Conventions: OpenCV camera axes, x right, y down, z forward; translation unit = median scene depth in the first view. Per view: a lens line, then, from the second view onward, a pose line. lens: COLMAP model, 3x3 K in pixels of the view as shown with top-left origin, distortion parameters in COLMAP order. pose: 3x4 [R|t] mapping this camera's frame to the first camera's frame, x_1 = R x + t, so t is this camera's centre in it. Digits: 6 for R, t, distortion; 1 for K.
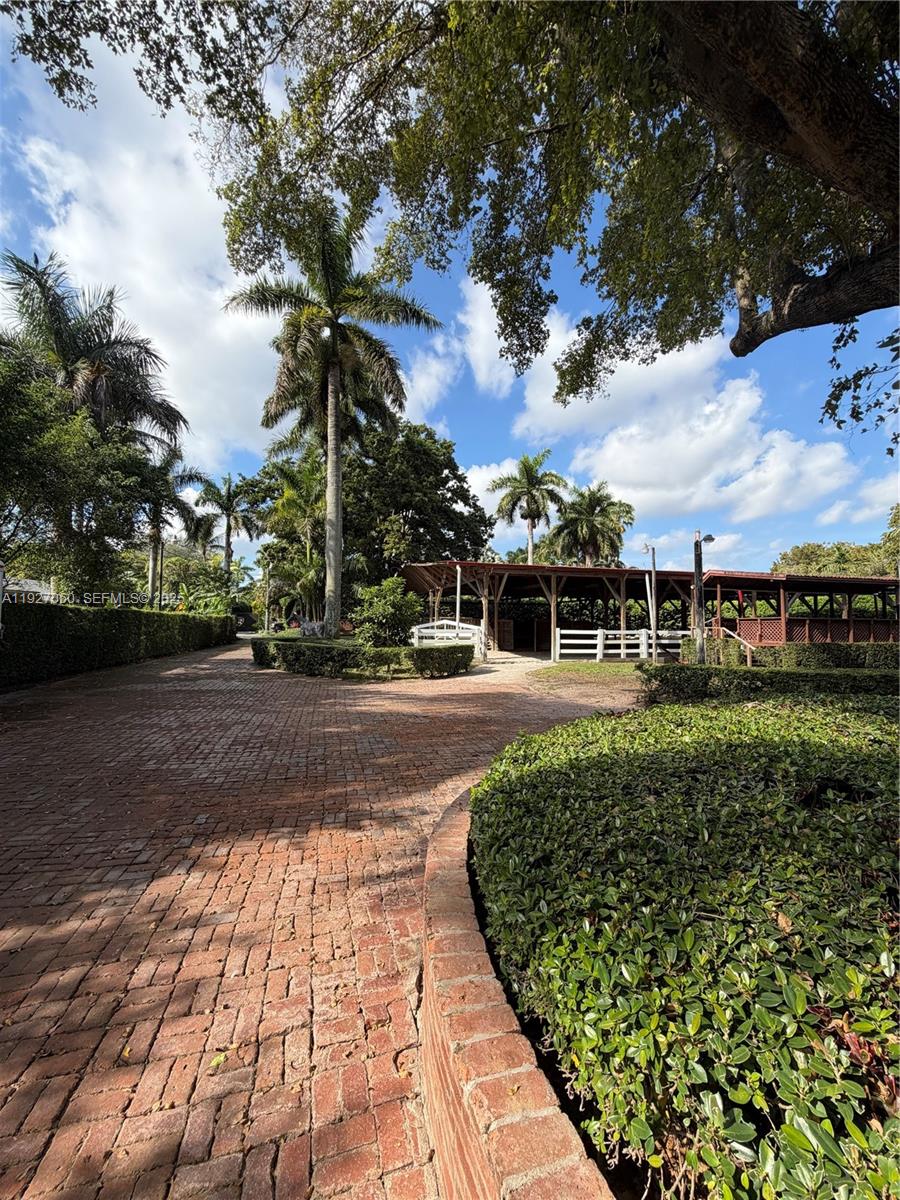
lens RADIAL K [[481.1, 0, 451.9], [0, 481.1, 596.9], [0, 0, 1]] dist [0.000605, 0.000039]
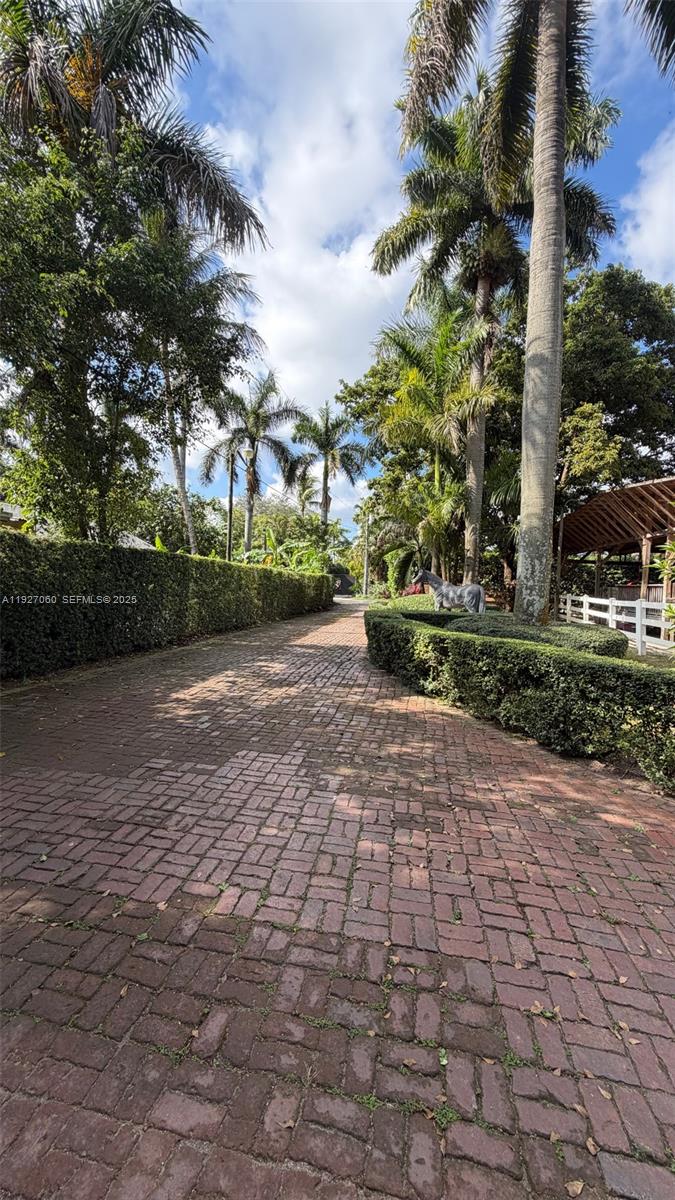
lens RADIAL K [[494.1, 0, 337.8], [0, 494.1, 597.6], [0, 0, 1]] dist [-0.000031, -0.000003]
pose [[0.916530, 0.037574, -0.398198, -0.102570], [-0.009365, 0.997321, 0.072551, 0.014667], [0.399857, -0.062766, 0.914426, 0.224434]]
